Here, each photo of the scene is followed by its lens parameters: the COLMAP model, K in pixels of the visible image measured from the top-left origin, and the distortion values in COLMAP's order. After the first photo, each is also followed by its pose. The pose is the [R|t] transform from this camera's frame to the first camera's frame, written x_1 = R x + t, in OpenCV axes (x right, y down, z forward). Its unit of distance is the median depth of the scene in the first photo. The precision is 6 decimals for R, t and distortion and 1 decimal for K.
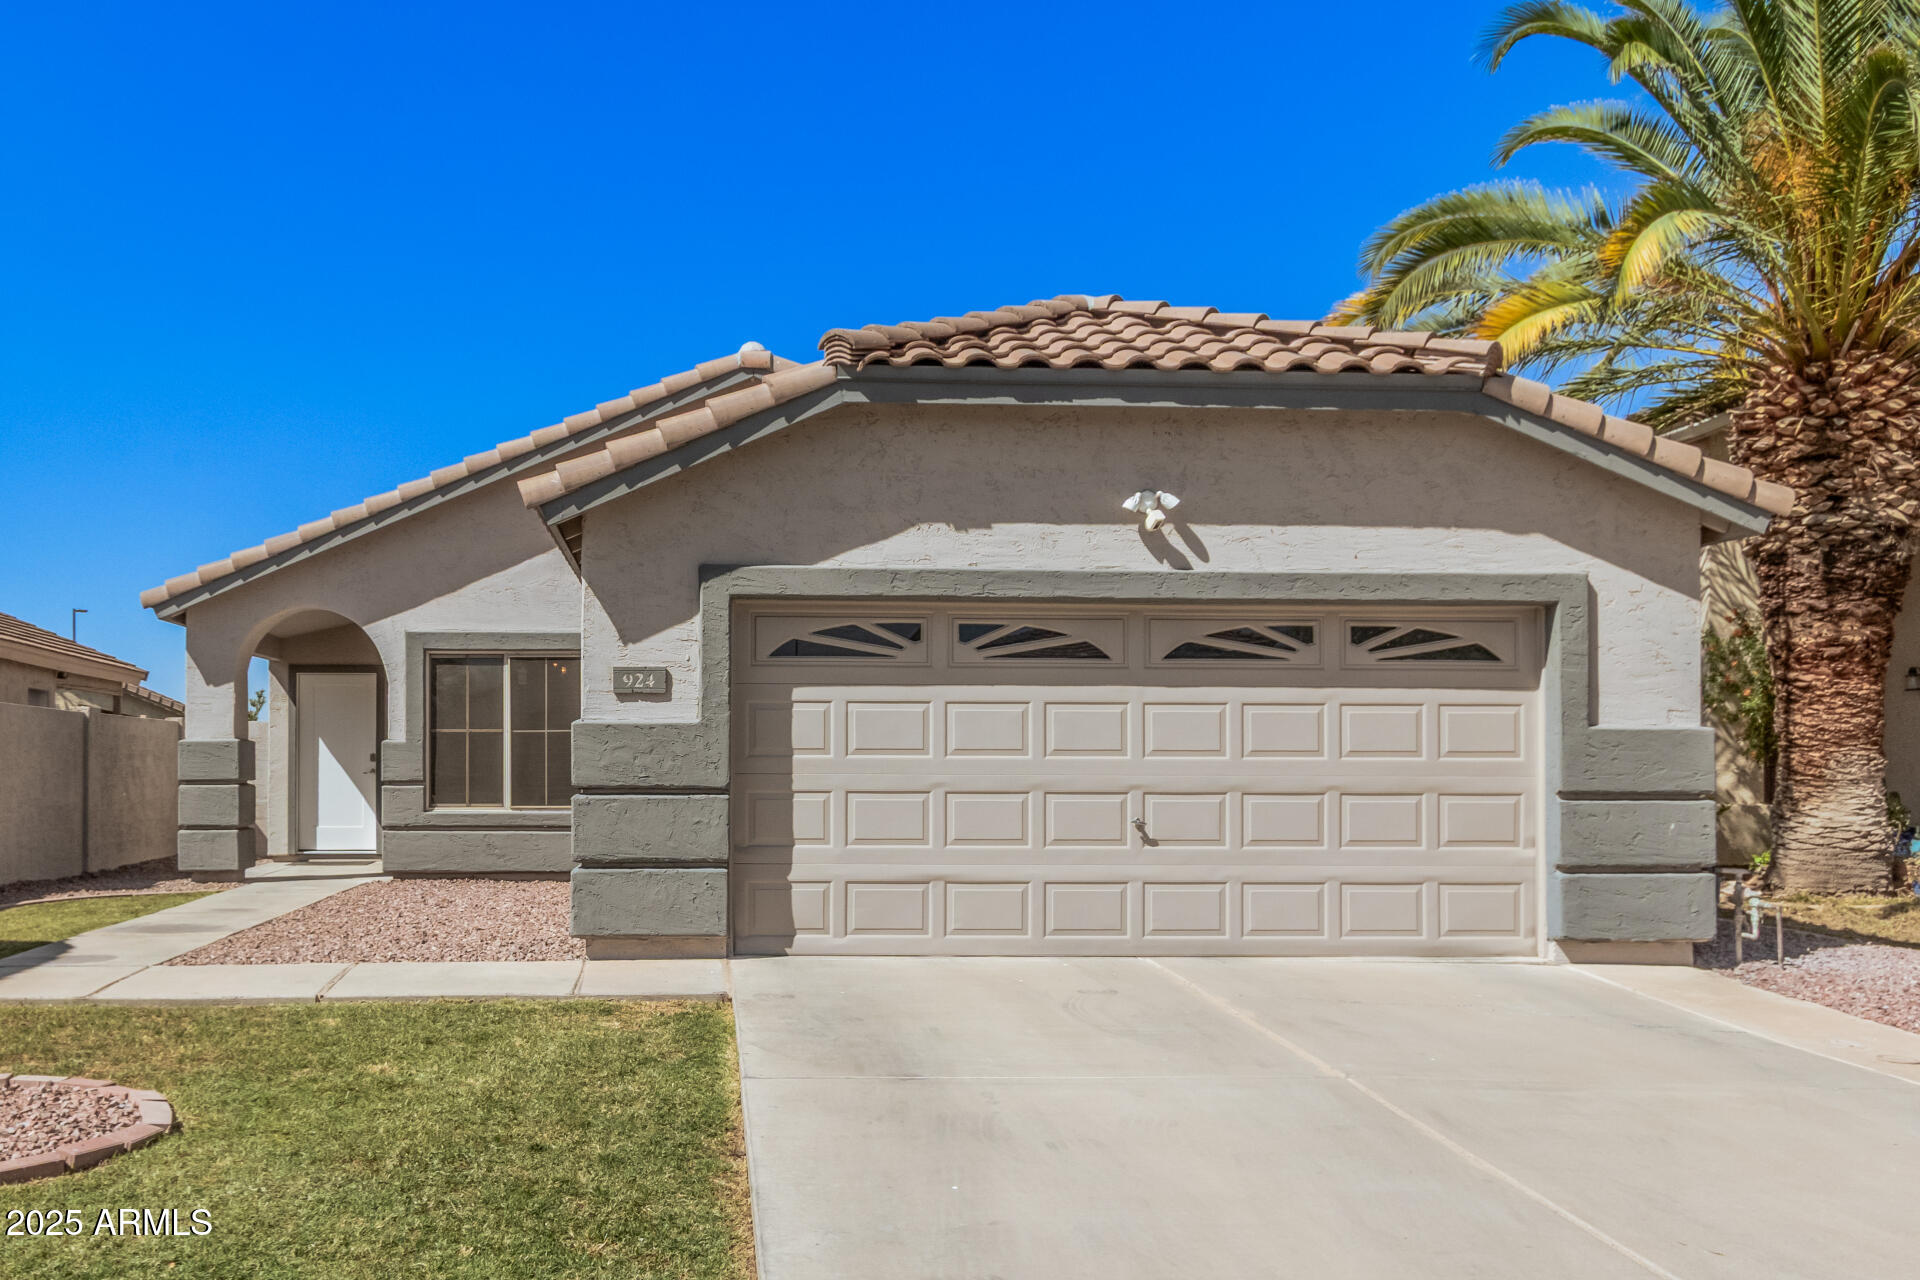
lens RADIAL K [[1553.4, 0, 794.2], [0, 1553.4, 752.9], [0, 0, 1]] dist [0.001639, -0.005046]
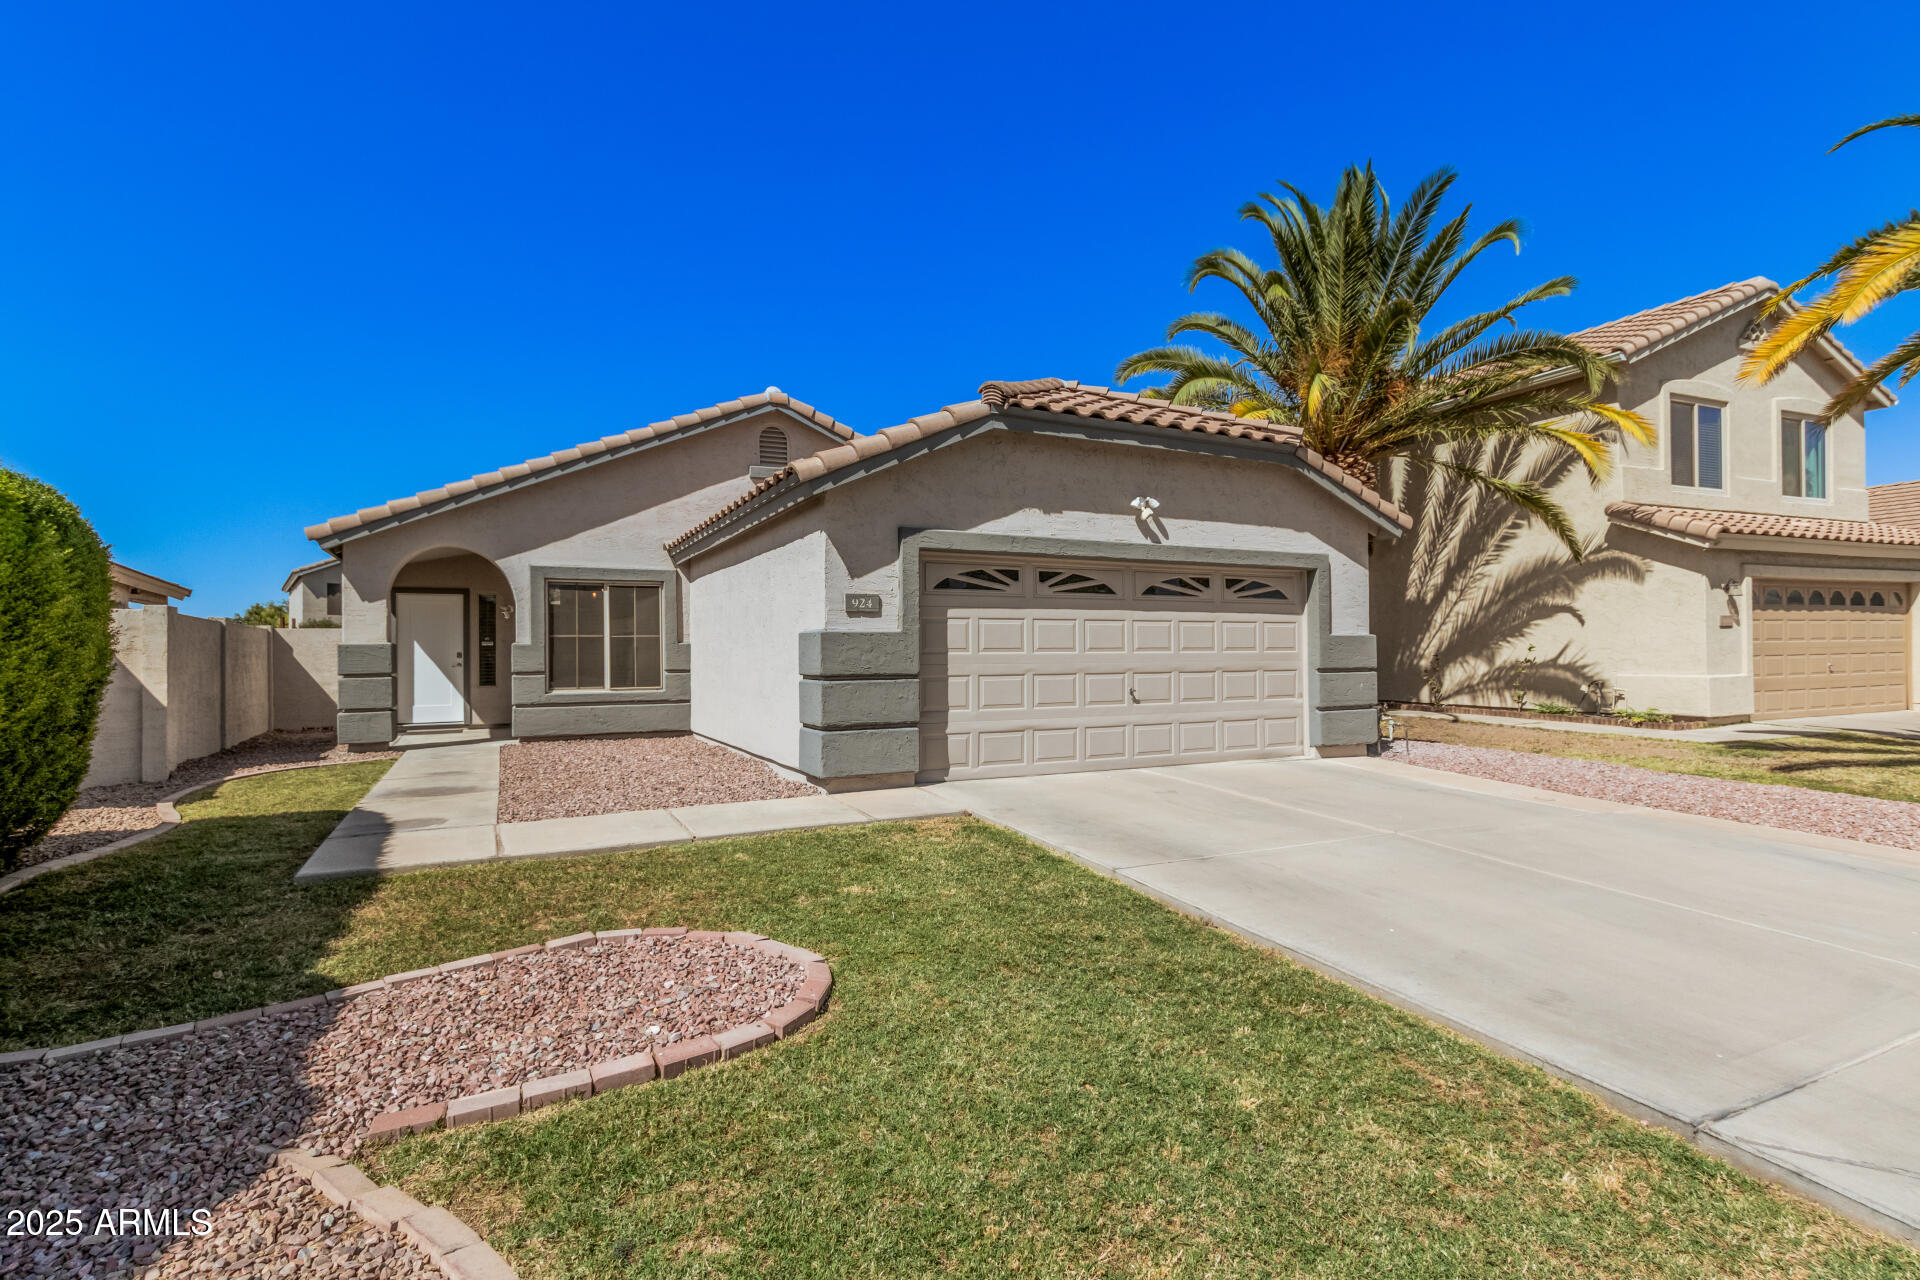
lens RADIAL K [[883.6, 0, 953.8], [0, 883.6, 645.2], [0, 0, 1]] dist [0.001407, -0.002059]
pose [[0.916883, -0.004947, 0.399125, -0.347504], [0.005760, 0.999983, -0.000837, -0.005130], [-0.399115, 0.003066, 0.916896, 0.186990]]
